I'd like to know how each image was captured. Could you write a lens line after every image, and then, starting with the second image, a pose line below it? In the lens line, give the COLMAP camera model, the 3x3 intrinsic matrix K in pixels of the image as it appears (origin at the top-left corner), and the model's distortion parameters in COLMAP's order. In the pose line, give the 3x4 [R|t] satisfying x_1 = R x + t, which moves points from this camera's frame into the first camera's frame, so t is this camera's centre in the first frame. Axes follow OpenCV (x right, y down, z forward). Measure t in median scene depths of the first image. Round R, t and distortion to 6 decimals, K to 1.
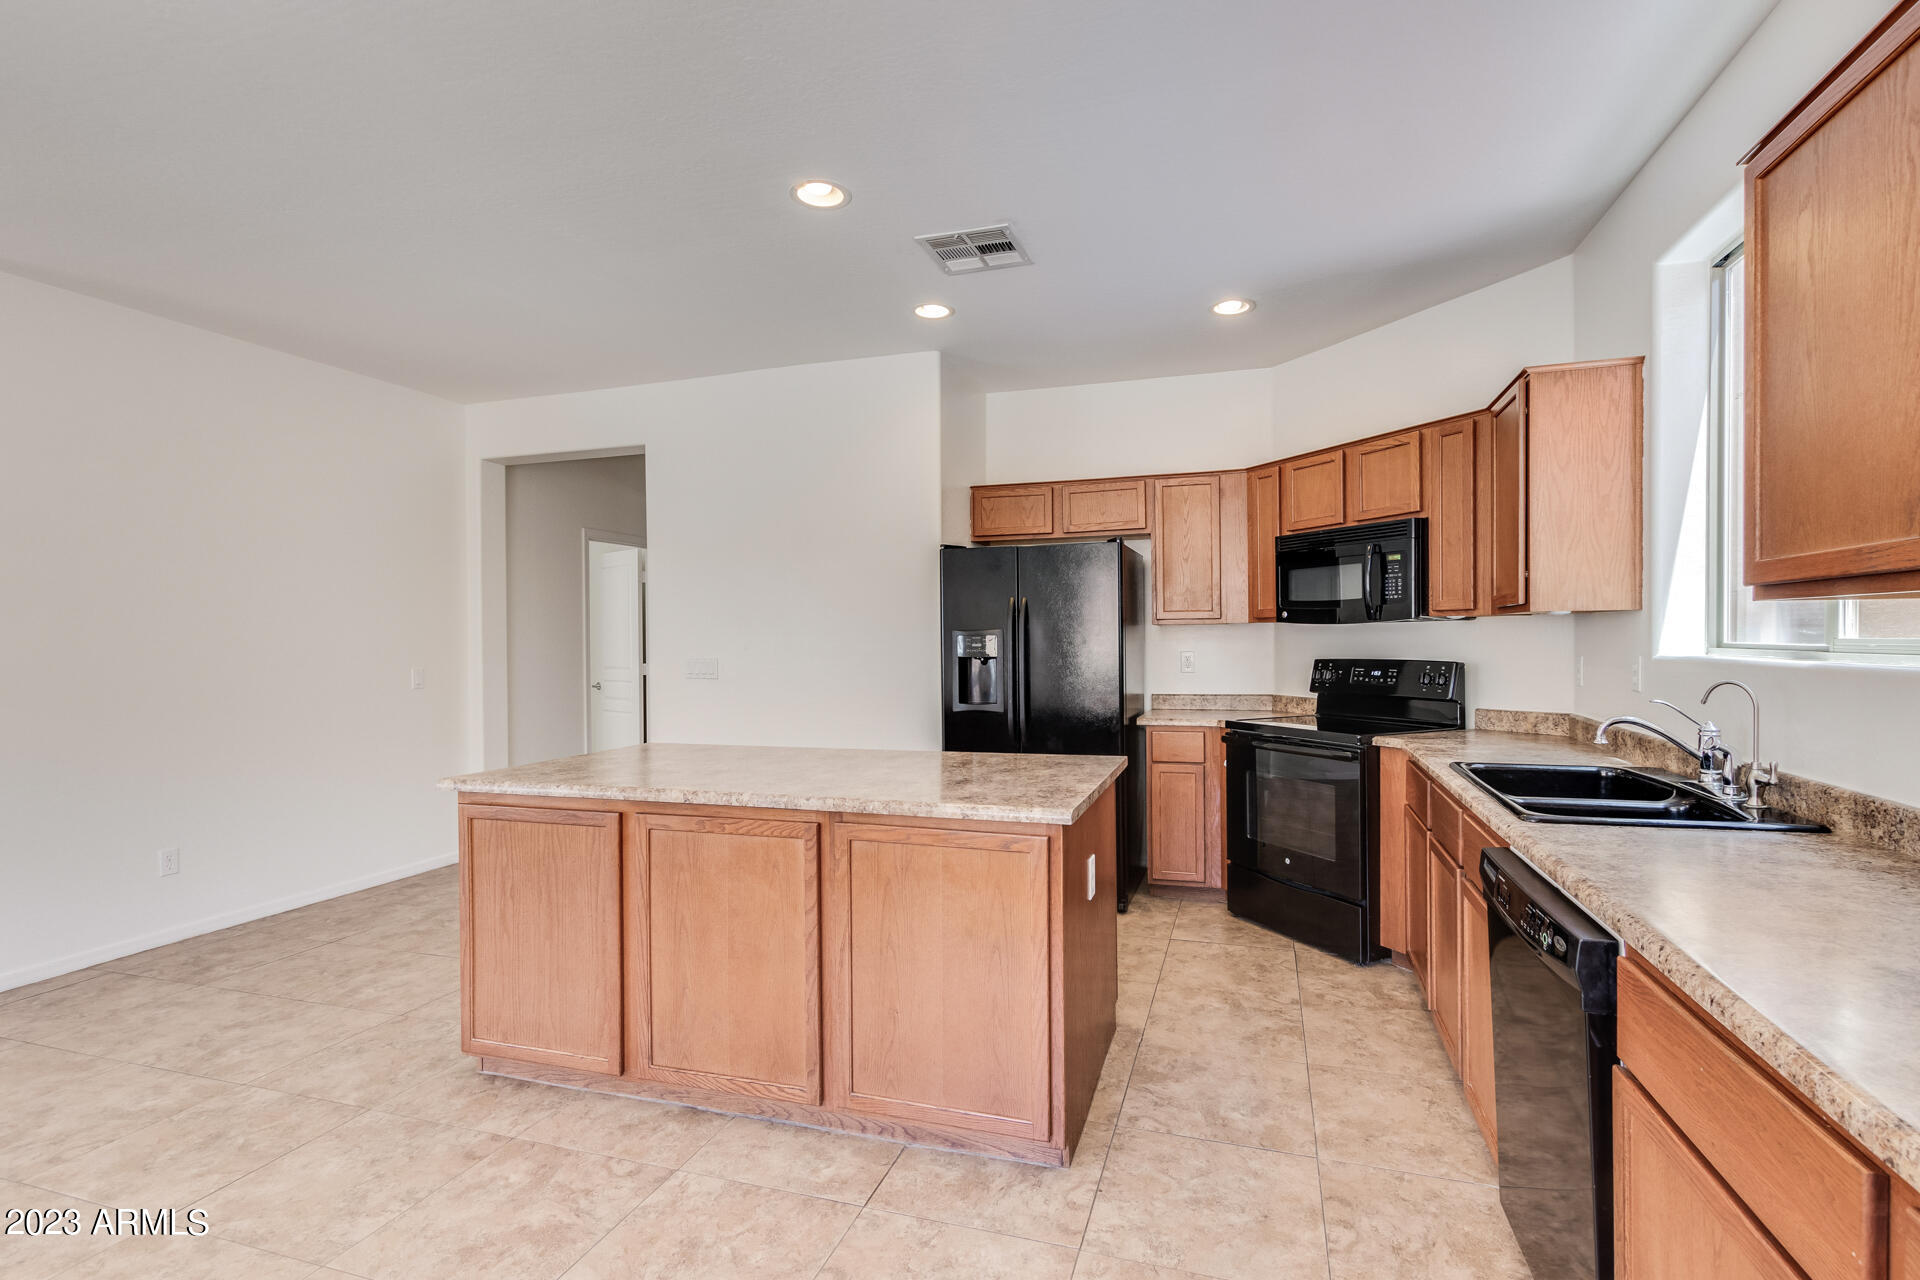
lens RADIAL K [[888.2, 0, 980.7], [0, 888.2, 646.2], [0, 0, 1]] dist [0.008350, -0.002624]
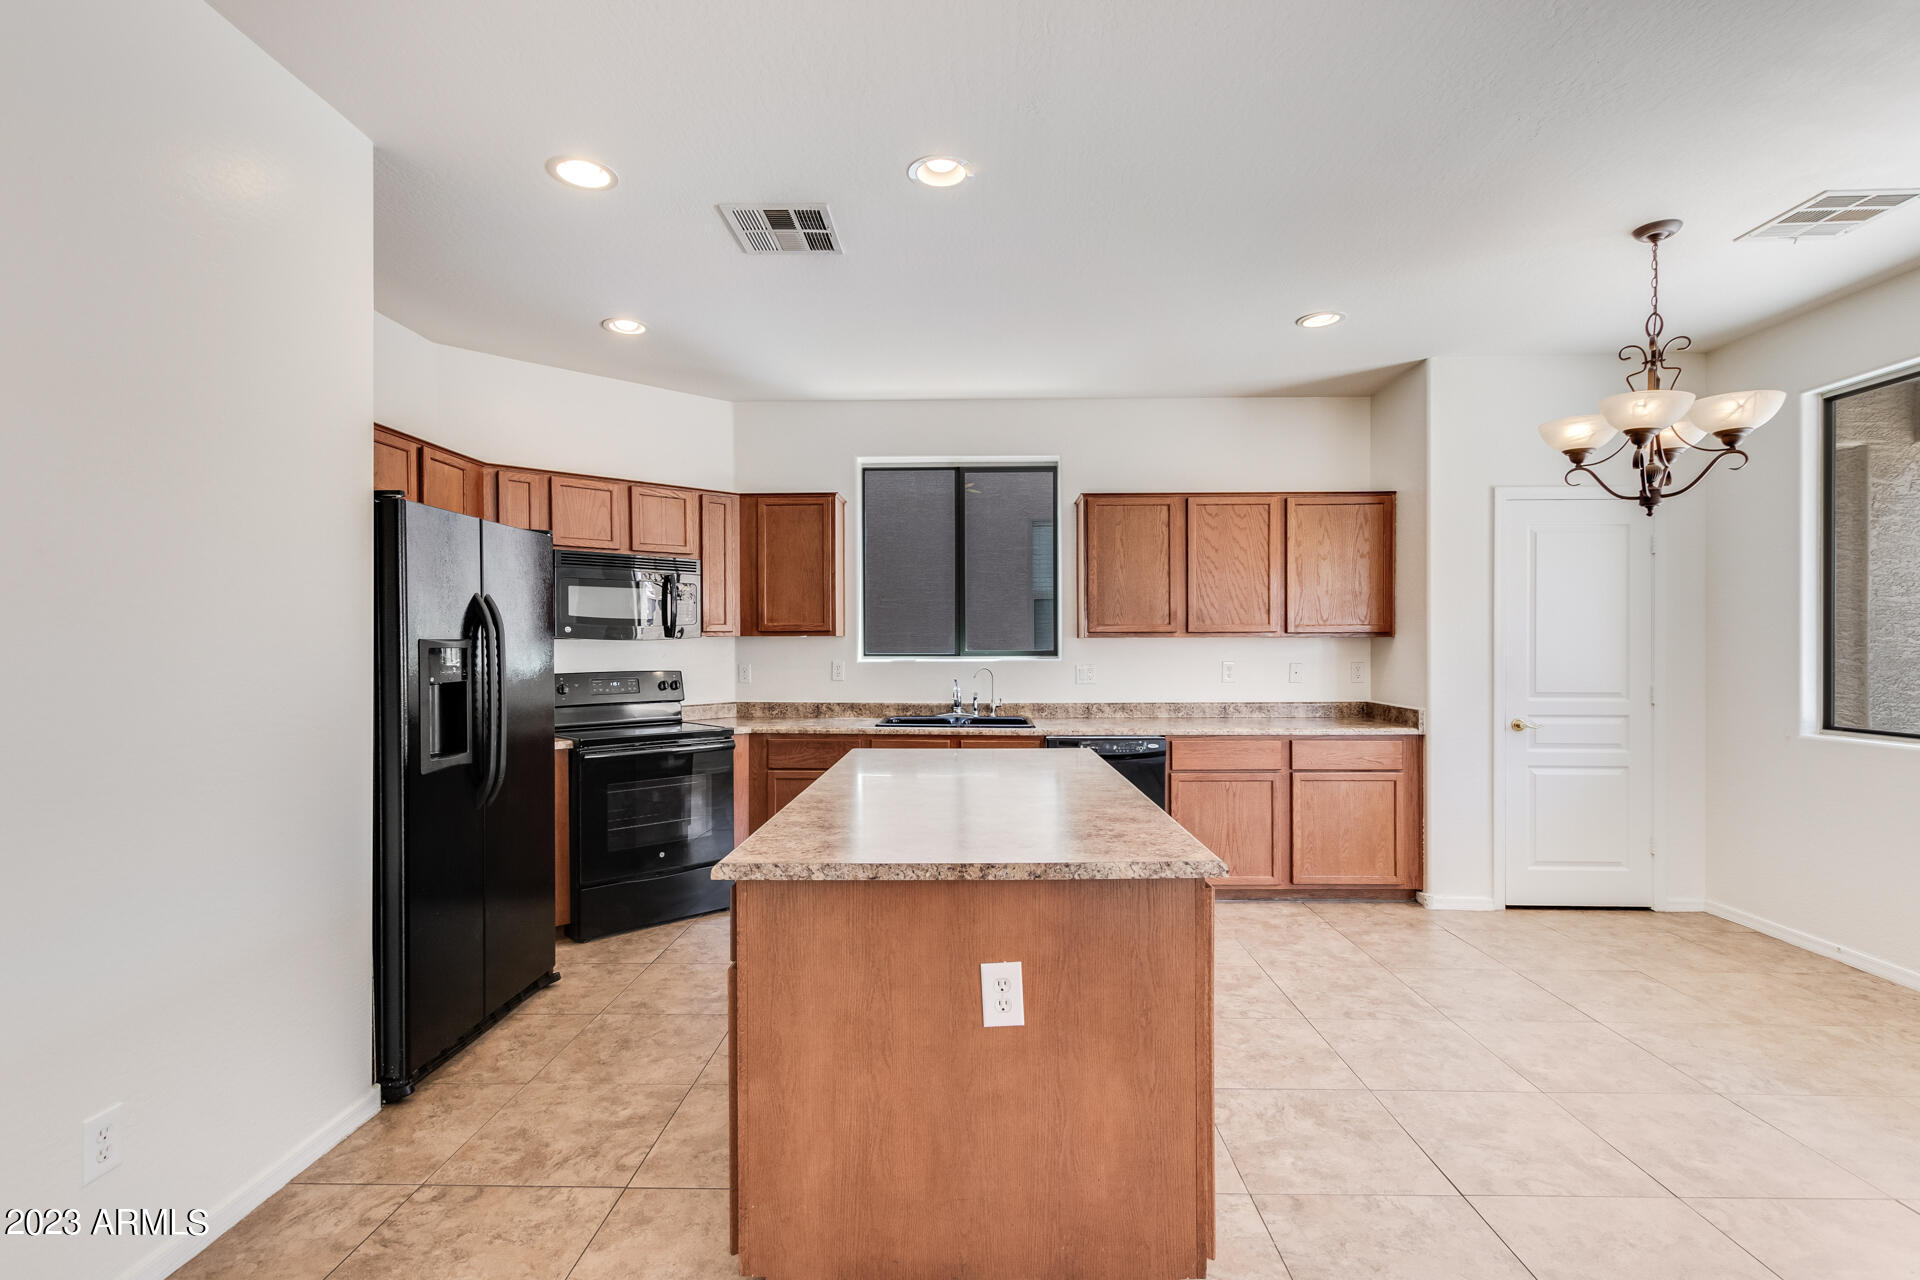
lens RADIAL K [[888.2, 0, 959.4], [0, 888.2, 647.2], [0, 0, 1]] dist [0.008350, -0.002624]
pose [[-0.277086, 0.009365, 0.960799, -1.187717], [0.016881, 0.999846, -0.004878, -0.005248], [-0.960697, 0.014868, -0.277201, 1.375977]]
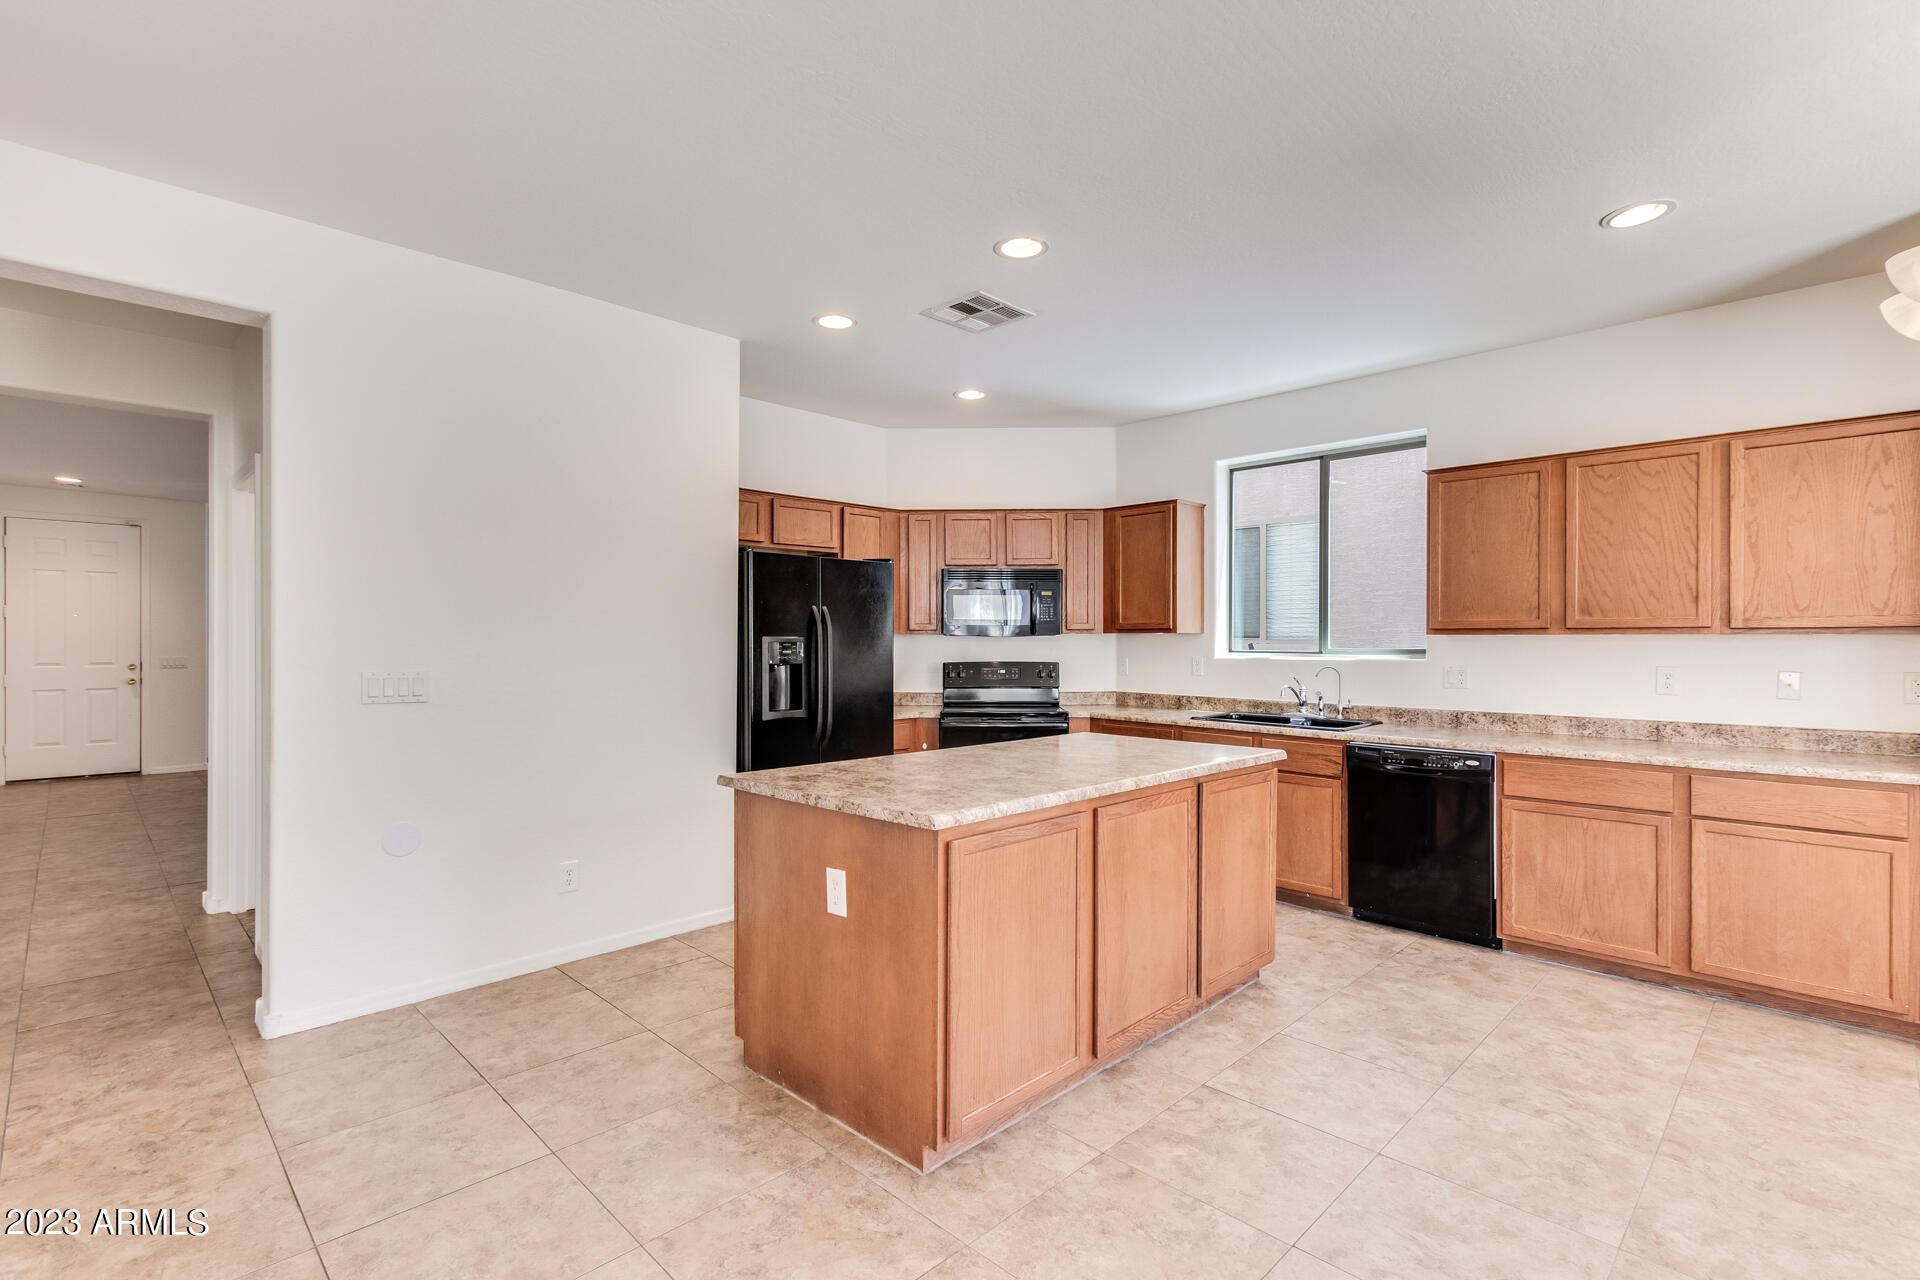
lens RADIAL K [[888.2, 0, 955.3], [0, 888.2, 641.3], [0, 0, 1]] dist [0.008350, -0.002624]
pose [[0.465587, 0.011304, 0.884930, -1.324571], [0.002352, 0.999899, -0.014010, 0.002884], [-0.884999, 0.008604, 0.465513, 0.615368]]
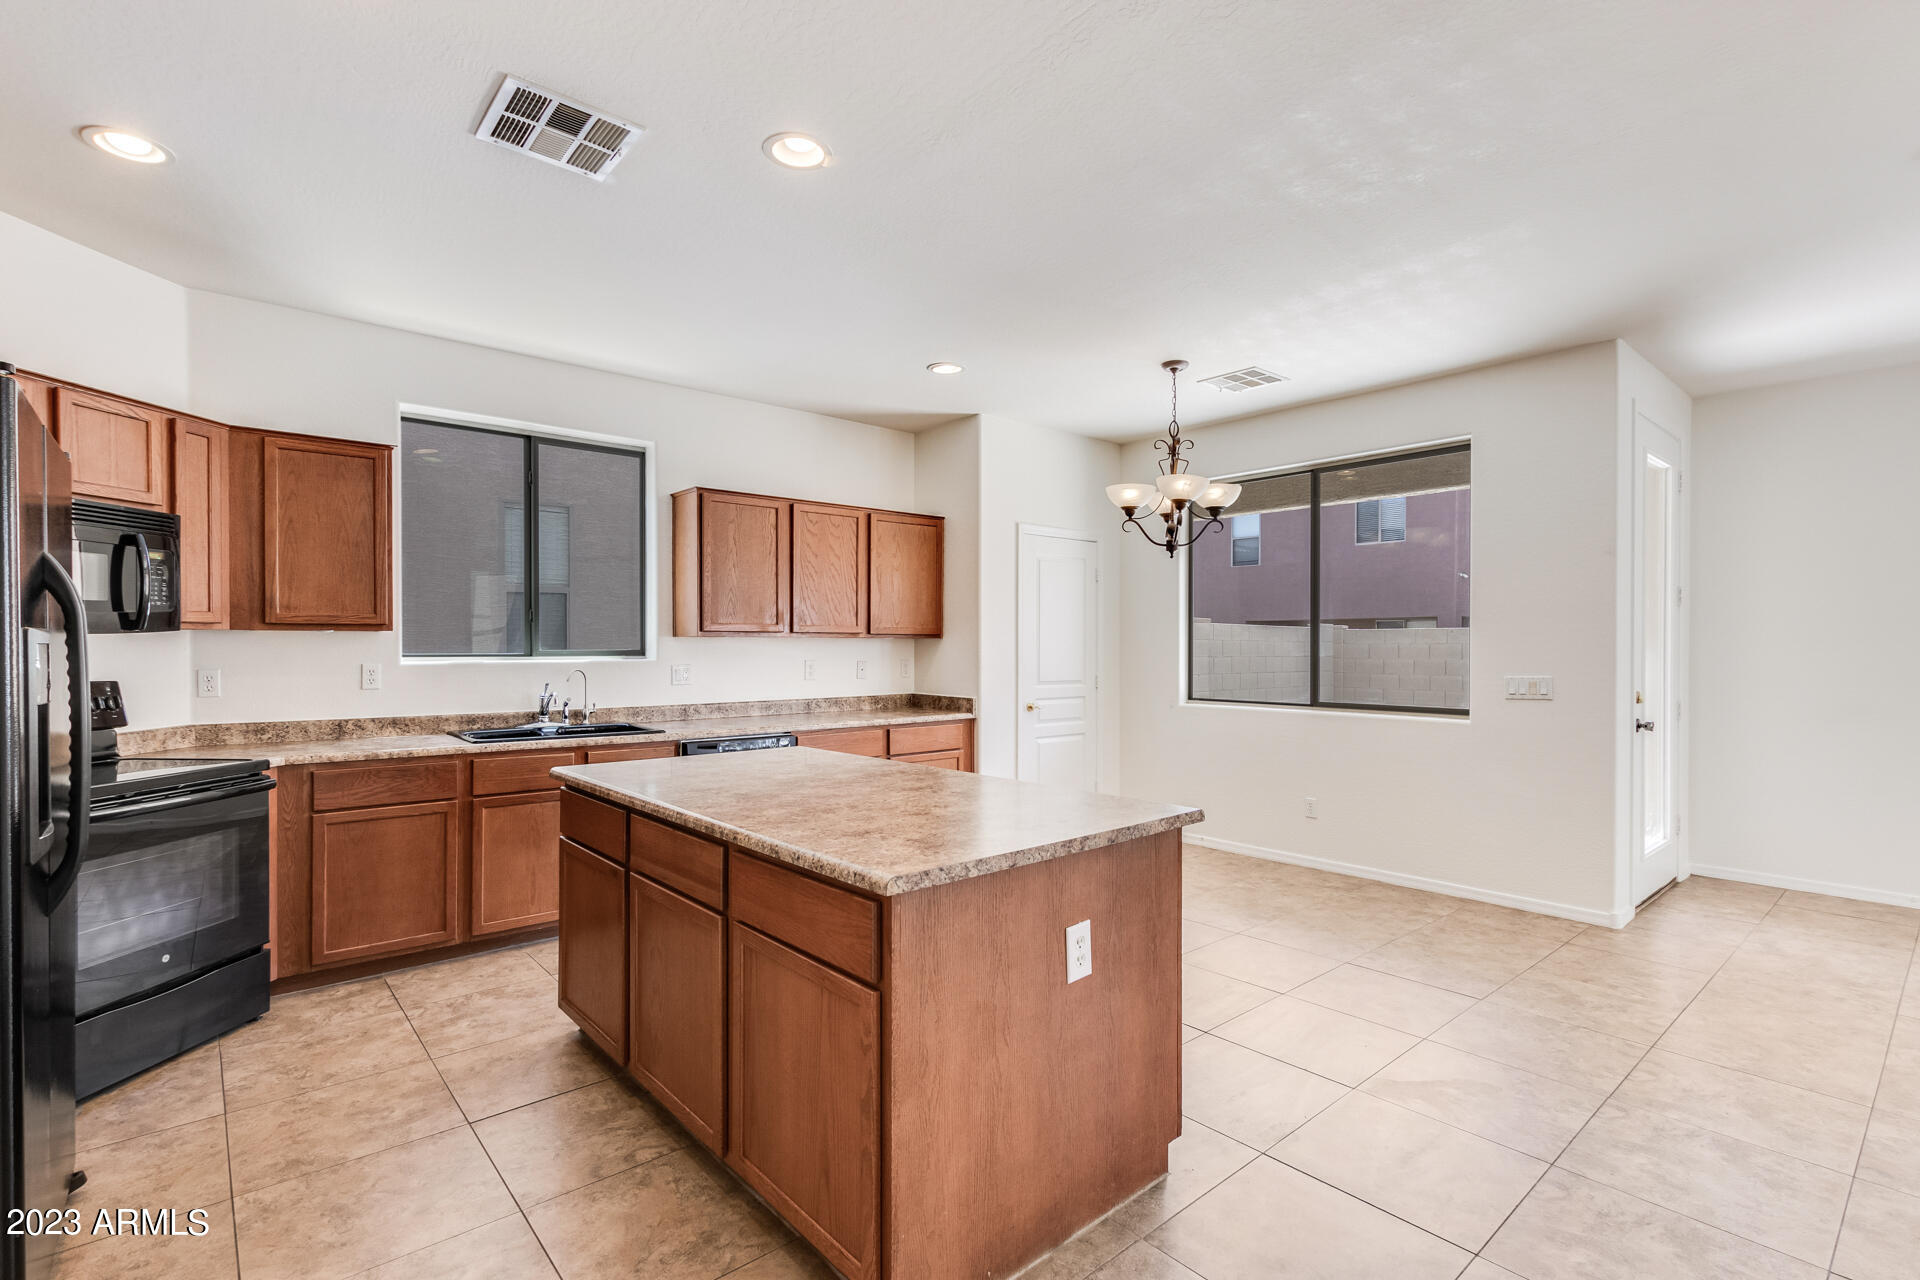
lens RADIAL K [[888.2, 0, 964.4], [0, 888.2, 648.5], [0, 0, 1]] dist [0.008350, -0.002624]
pose [[-0.853274, 0.007565, 0.521407, -0.866798], [0.013991, 0.999867, 0.008389, -0.013255], [-0.521275, 0.014453, -0.853267, 1.858426]]
